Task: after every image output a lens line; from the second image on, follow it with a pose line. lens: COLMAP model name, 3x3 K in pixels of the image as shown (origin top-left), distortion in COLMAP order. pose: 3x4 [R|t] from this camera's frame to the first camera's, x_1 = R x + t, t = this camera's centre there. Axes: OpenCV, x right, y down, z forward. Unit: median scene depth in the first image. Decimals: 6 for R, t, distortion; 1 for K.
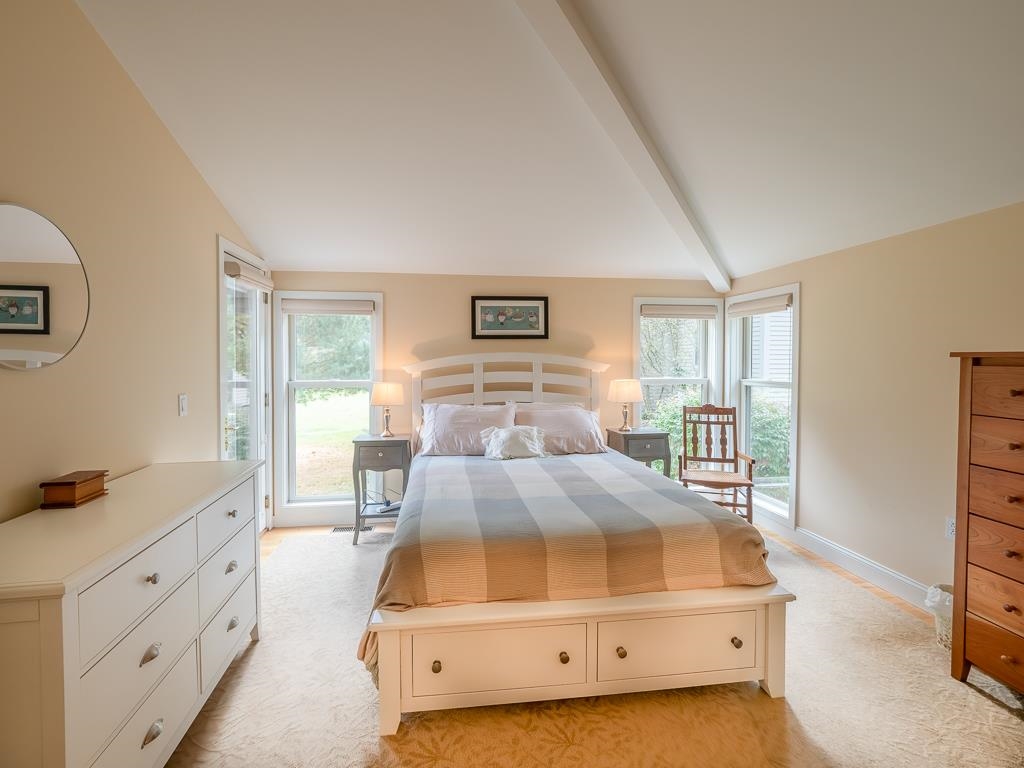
lens RADIAL K [[455.1, 0, 491.1], [0, 455.1, 371.0], [0, 0, 1]] dist [0.013882, -0.011419]
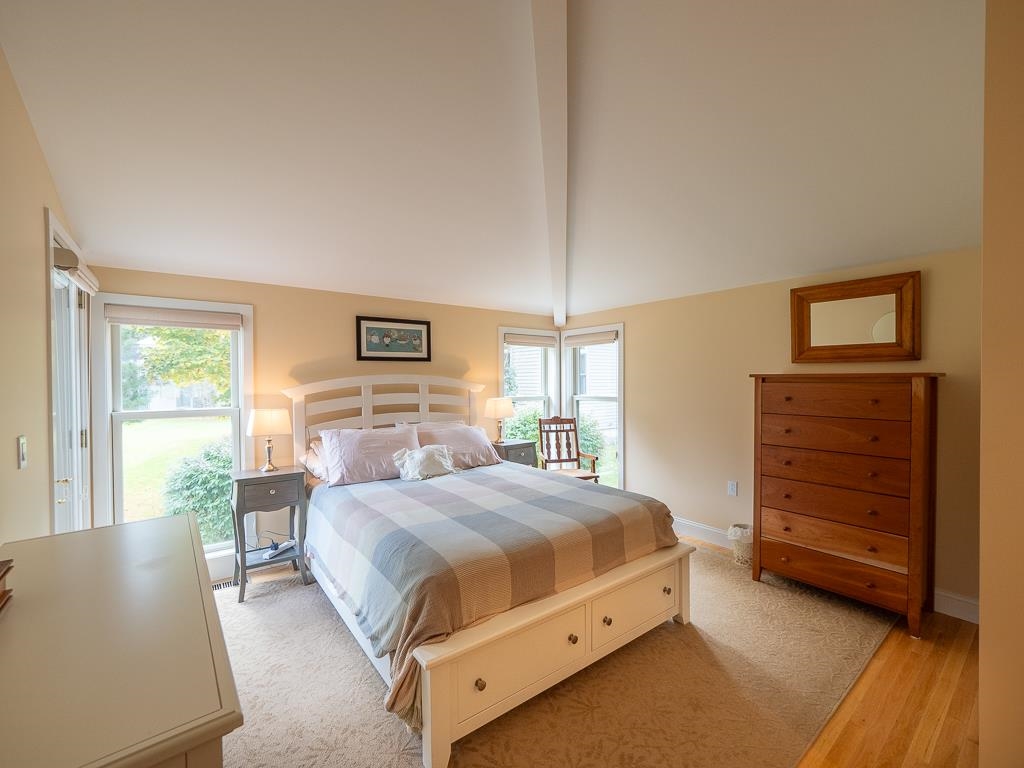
lens RADIAL K [[428.4, 0, 504.4], [0, 428.4, 386.9], [0, 0, 1]] dist [-0.002192, -0.000336]
pose [[0.872276, -0.014475, 0.488799, -0.236937], [0.019904, 0.999784, -0.005911, -0.002859], [-0.488608, 0.014885, 0.872377, 0.061489]]
